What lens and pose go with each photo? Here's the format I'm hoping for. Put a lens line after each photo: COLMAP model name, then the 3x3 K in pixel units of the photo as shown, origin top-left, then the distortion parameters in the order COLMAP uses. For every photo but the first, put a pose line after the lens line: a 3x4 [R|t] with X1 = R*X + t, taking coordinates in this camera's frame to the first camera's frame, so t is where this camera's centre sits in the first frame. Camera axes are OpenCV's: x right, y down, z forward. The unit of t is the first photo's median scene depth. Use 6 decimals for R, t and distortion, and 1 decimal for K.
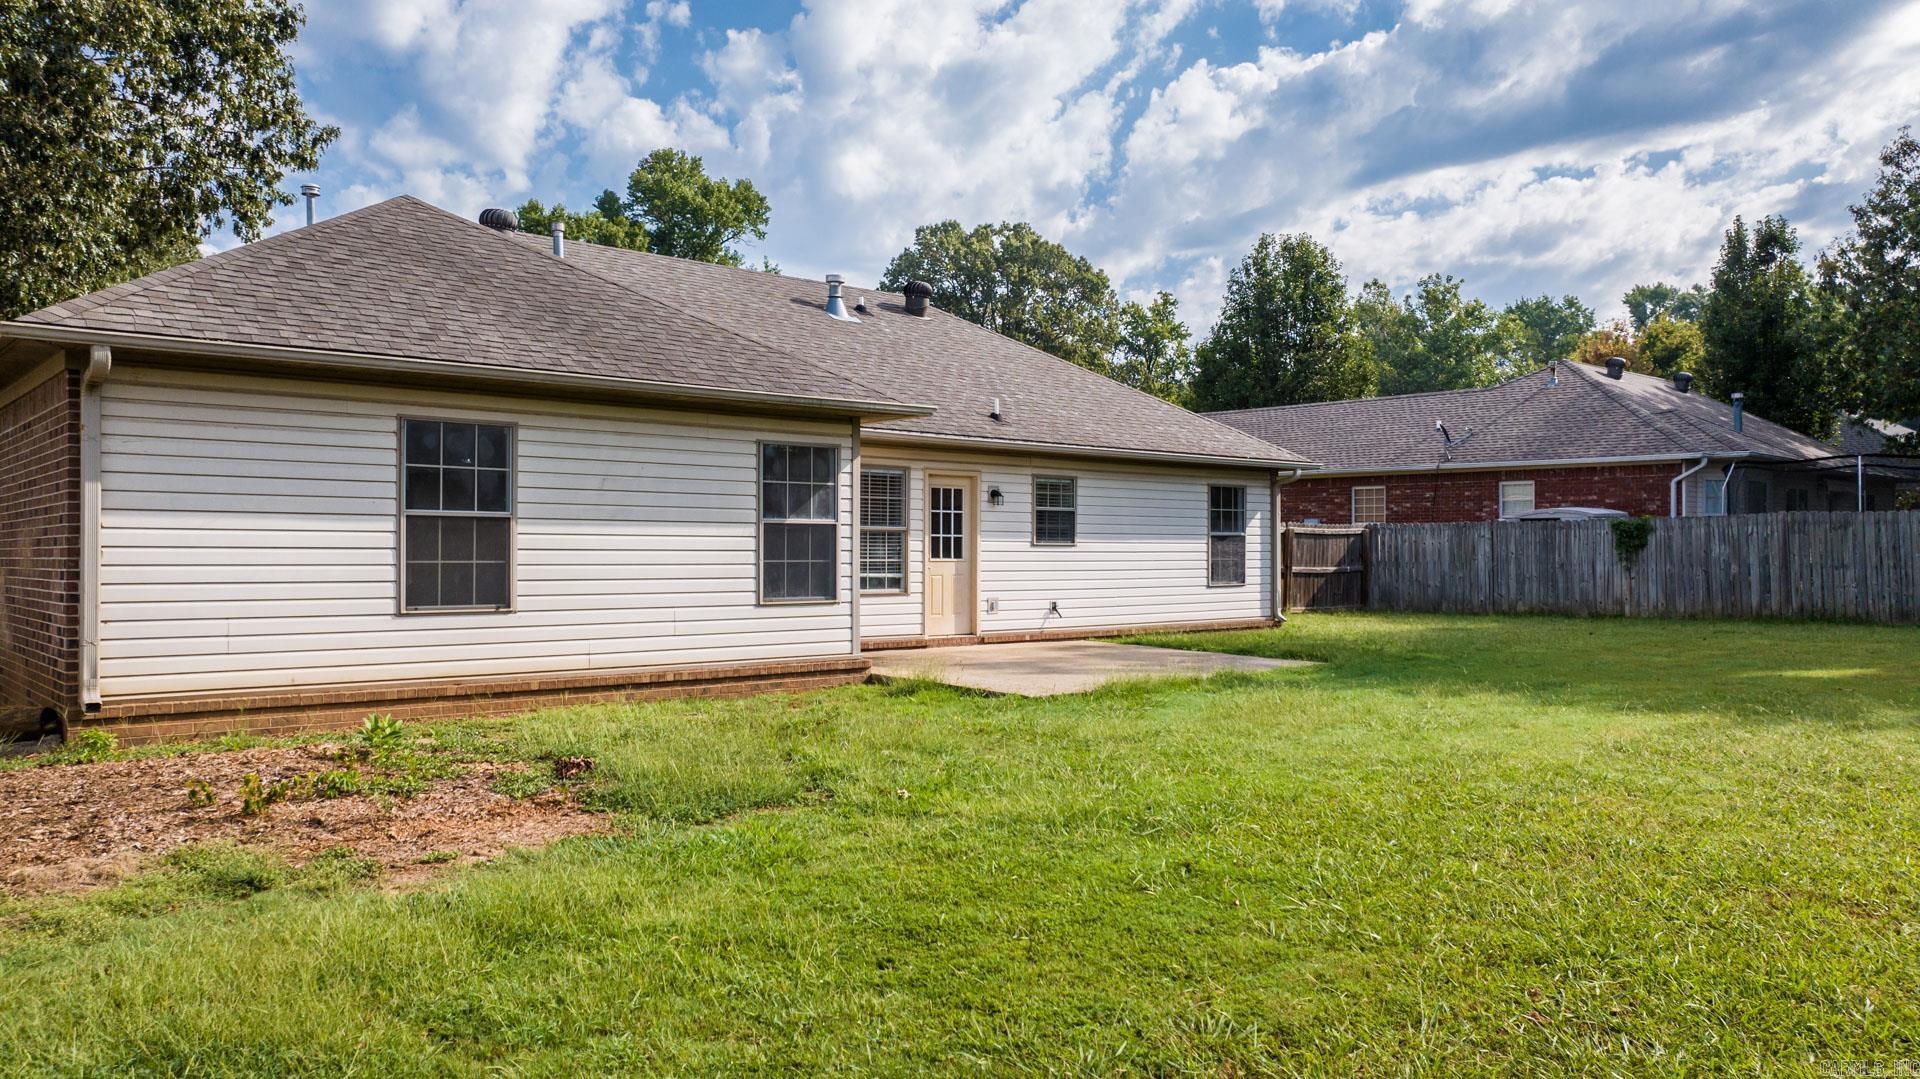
lens RADIAL K [[1386.4, 0, 960.0], [0, 1386.4, 539.5], [0, 0, 1]] dist [-0.012634, -0.002929]
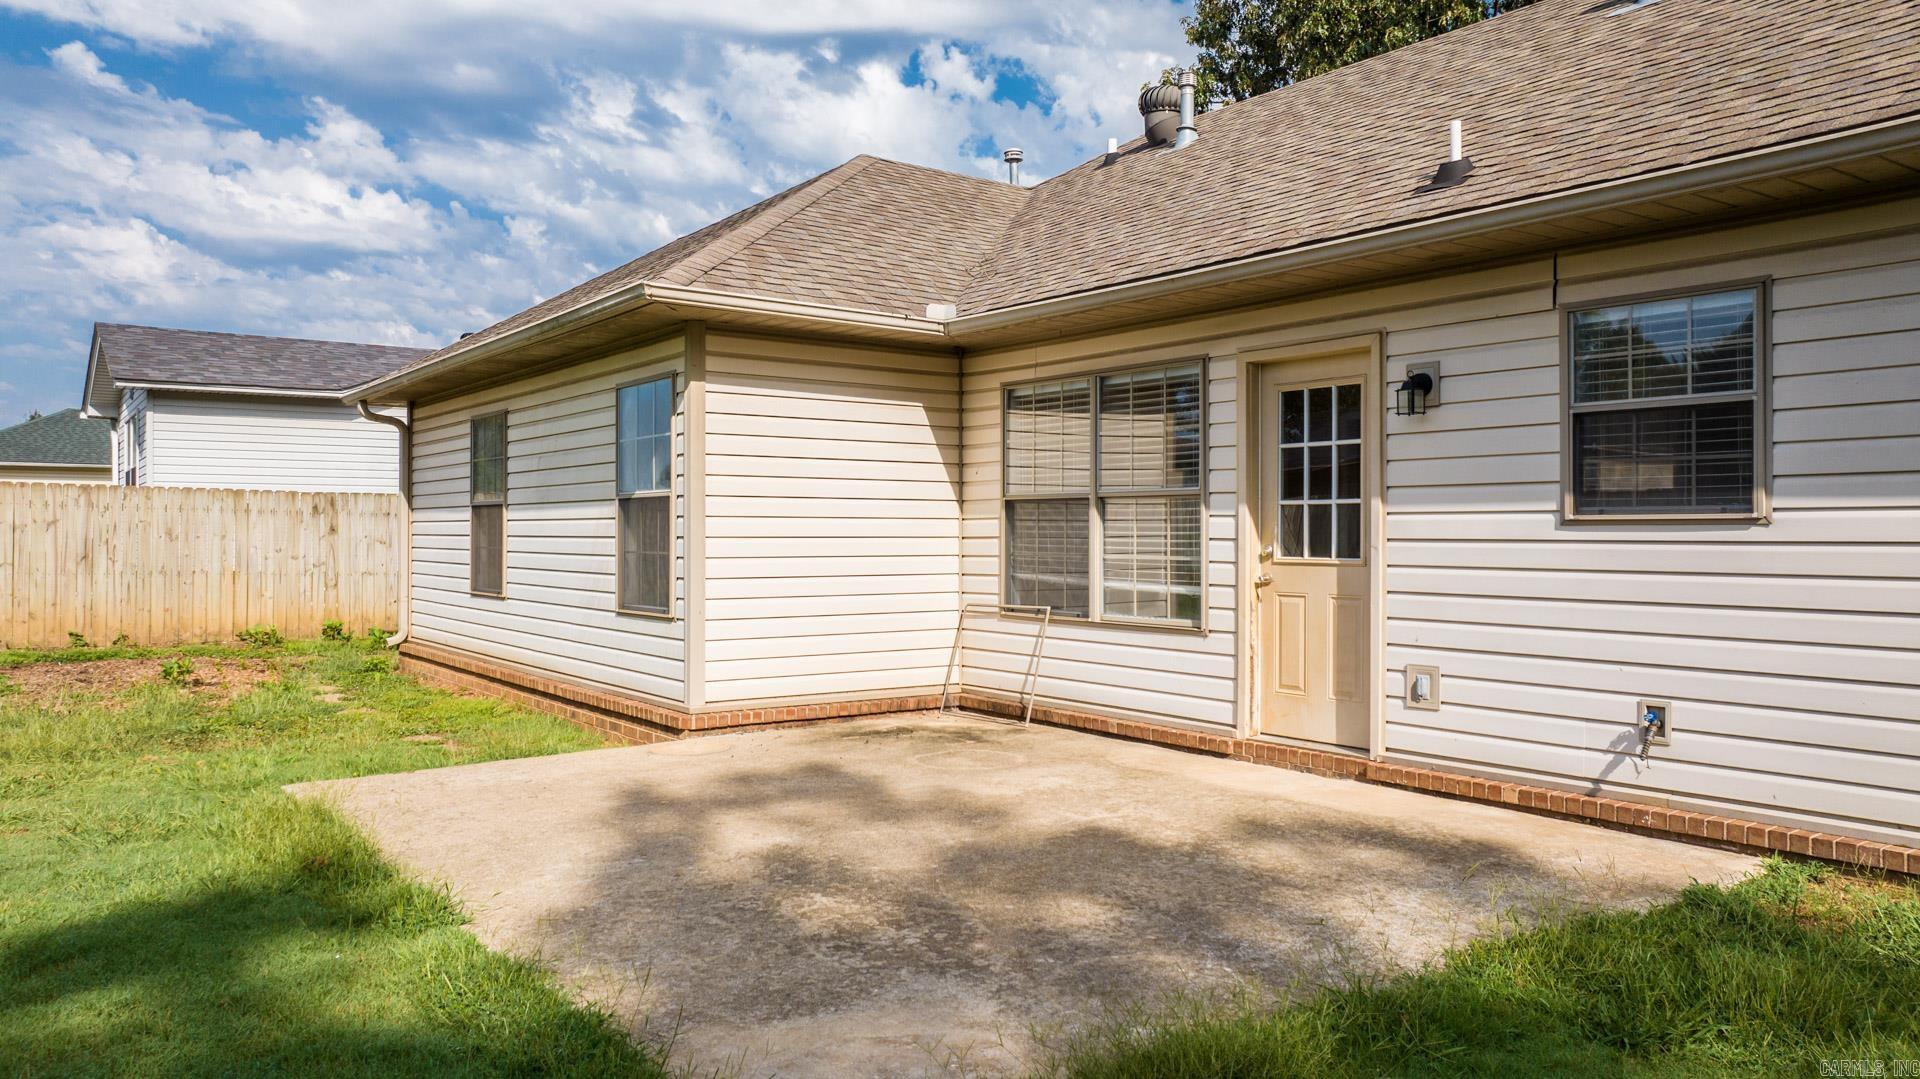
lens RADIAL K [[1386.4, 0, 960.0], [0, 1386.4, 539.5], [0, 0, 1]] dist [-0.012634, -0.002929]
pose [[-0.102470, 0.001666, -0.994735, 0.409595], [0.007133, 0.999974, 0.000940, 0.007256], [0.994710, -0.007000, -0.102480, 0.928117]]
